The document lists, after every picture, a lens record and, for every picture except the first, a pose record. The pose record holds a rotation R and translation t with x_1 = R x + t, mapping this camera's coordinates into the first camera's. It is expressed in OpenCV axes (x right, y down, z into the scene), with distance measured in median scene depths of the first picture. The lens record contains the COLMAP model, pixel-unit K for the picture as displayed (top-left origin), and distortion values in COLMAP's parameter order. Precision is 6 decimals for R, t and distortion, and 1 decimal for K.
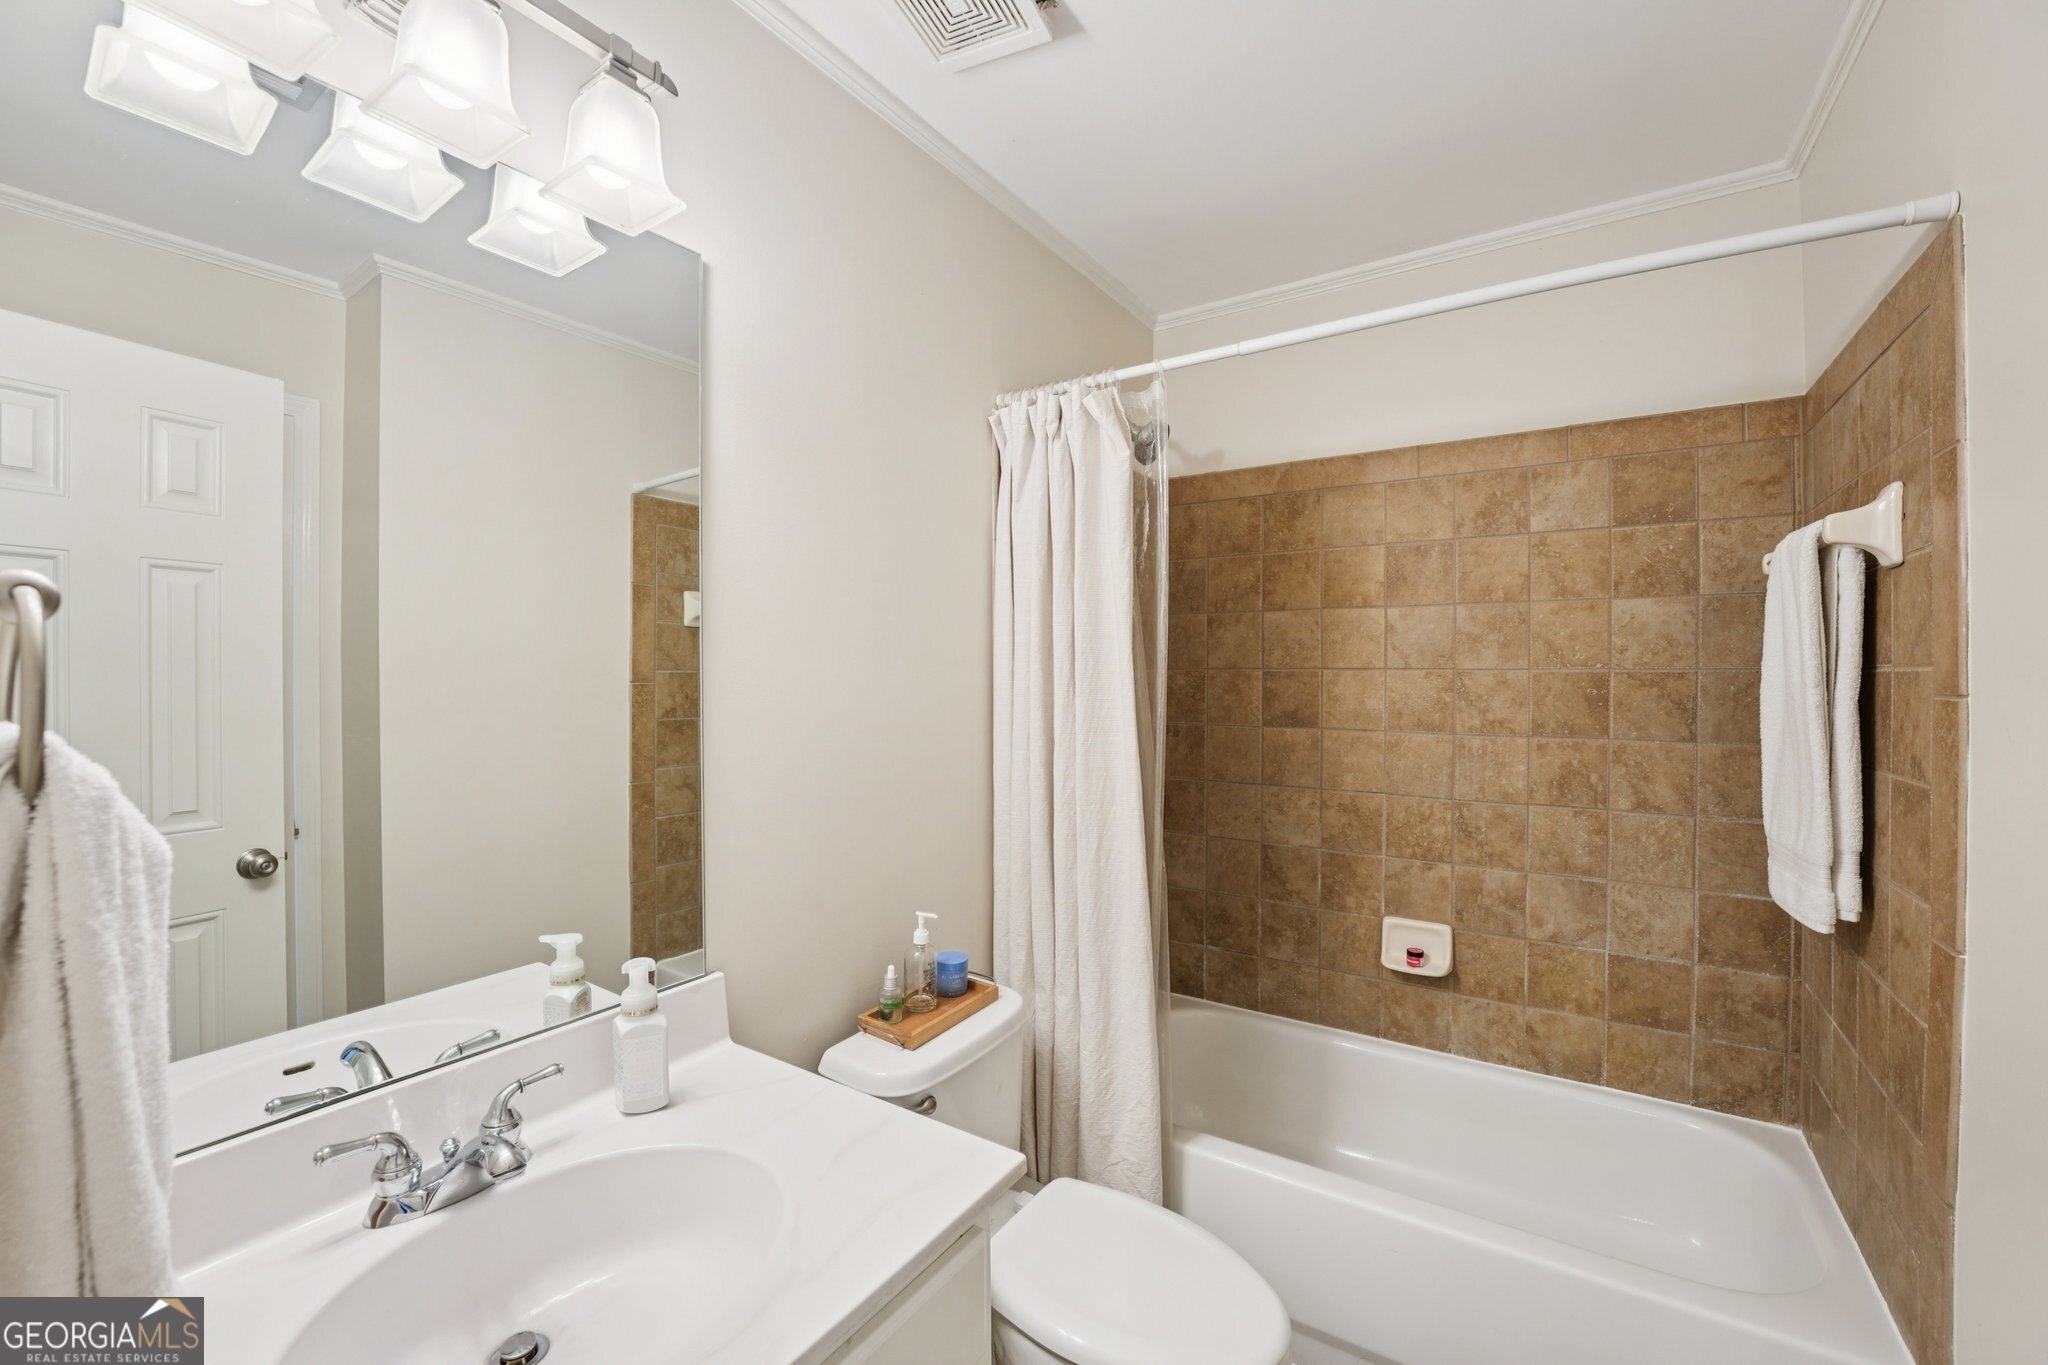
lens RADIAL K [[836.8, 0, 1034.3], [0, 836.8, 675.1], [0, 0, 1]] dist [-0.027470, 0.001515]
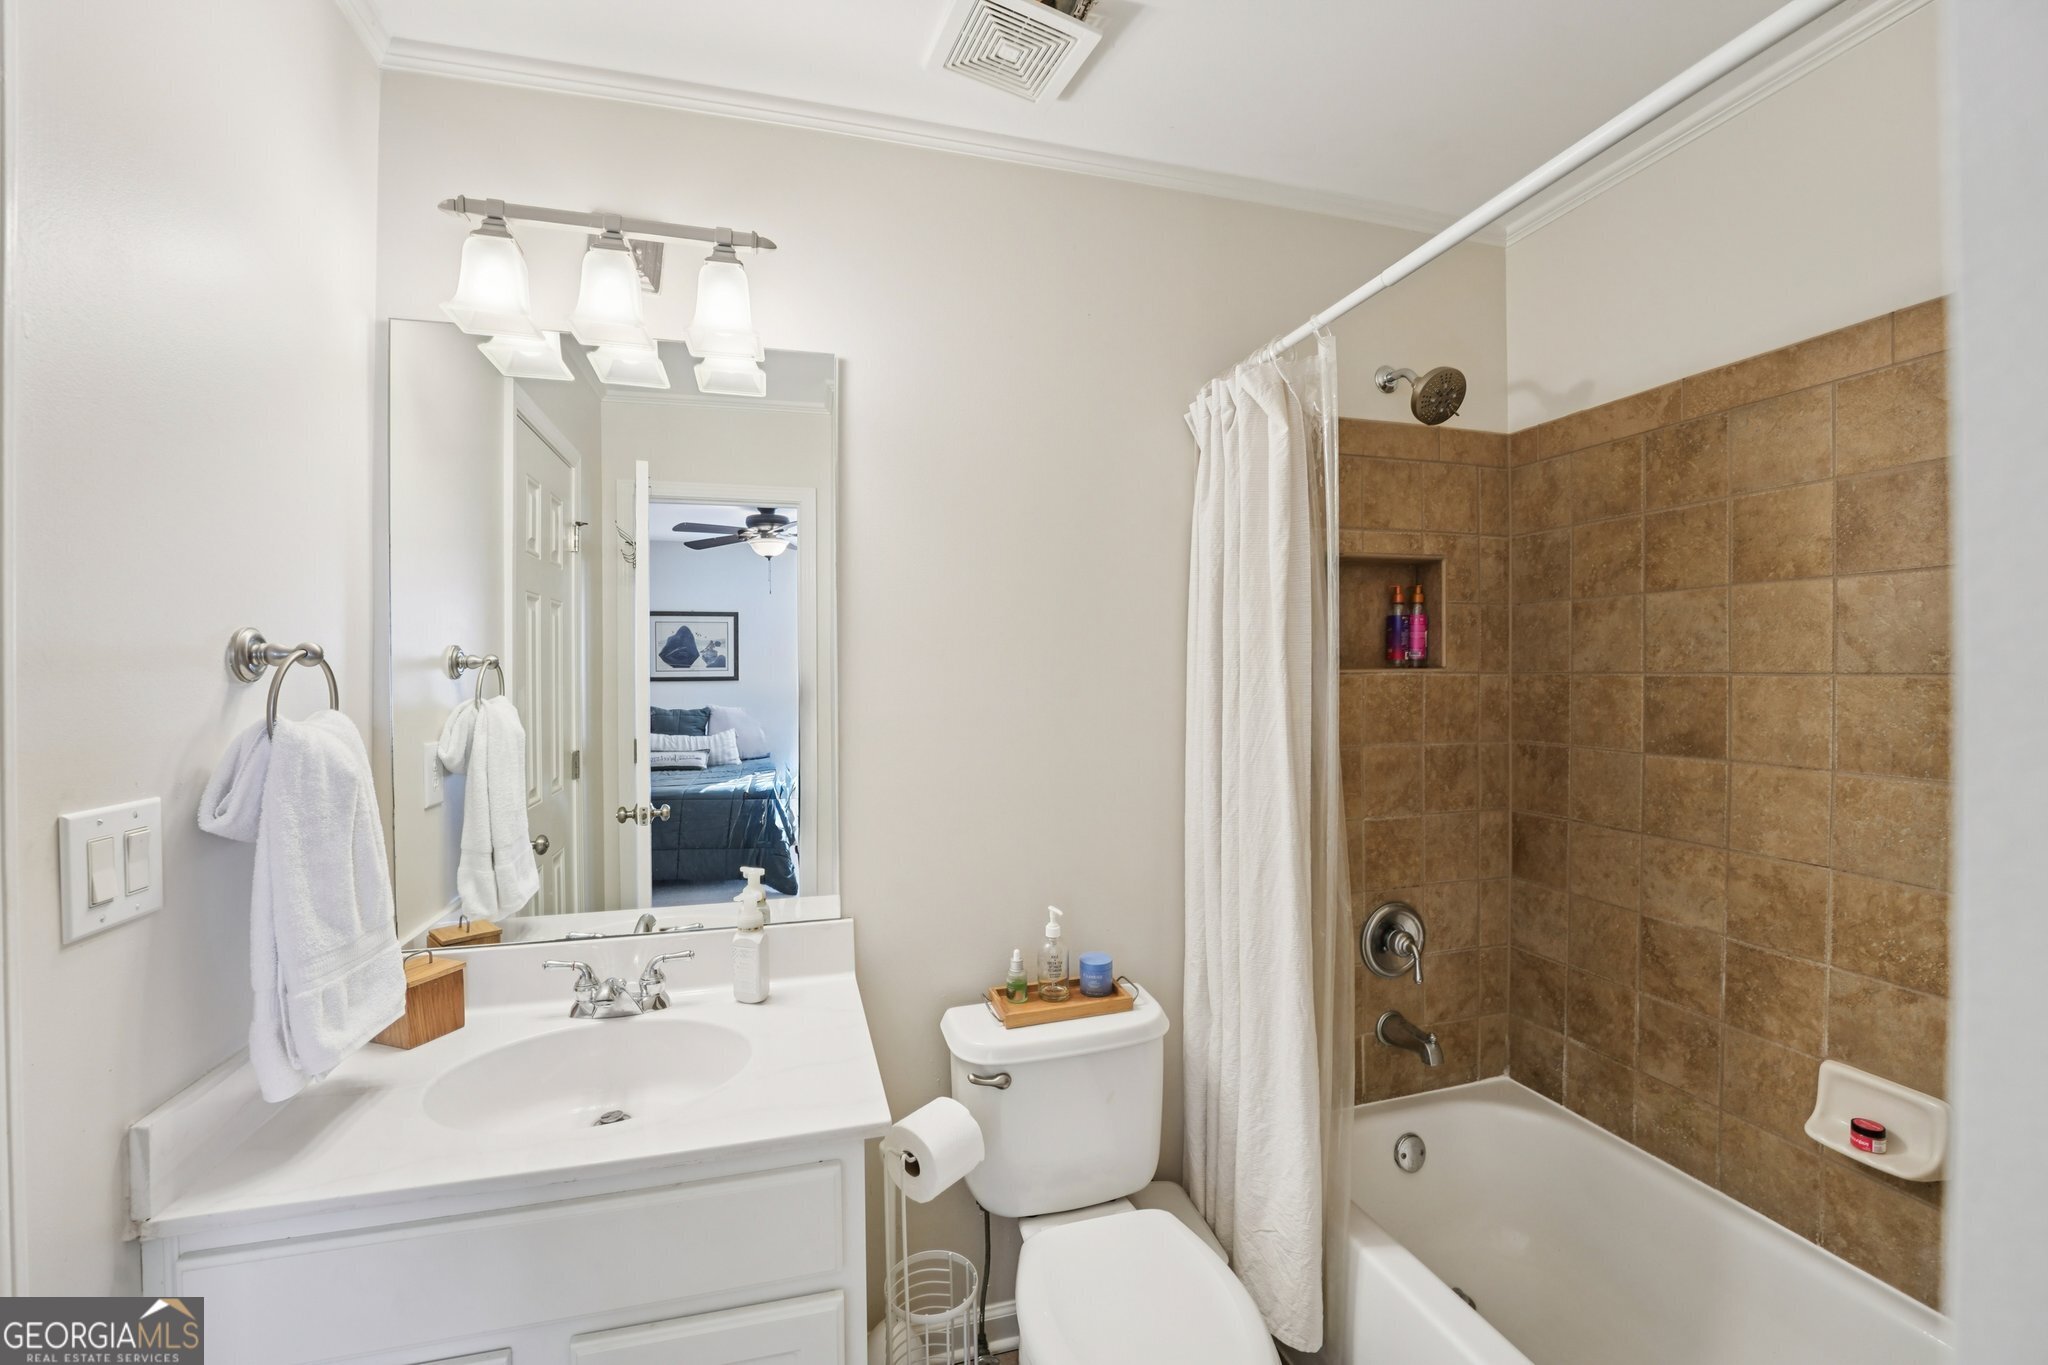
lens RADIAL K [[836.8, 0, 1007.8], [0, 836.8, 674.8], [0, 0, 1]] dist [-0.027470, 0.001515]
pose [[0.755089, 0.000392, -0.655622, 0.346674], [0.000845, 0.999998, 0.001571, -0.007877], [0.655622, -0.001740, 0.755087, 0.110270]]
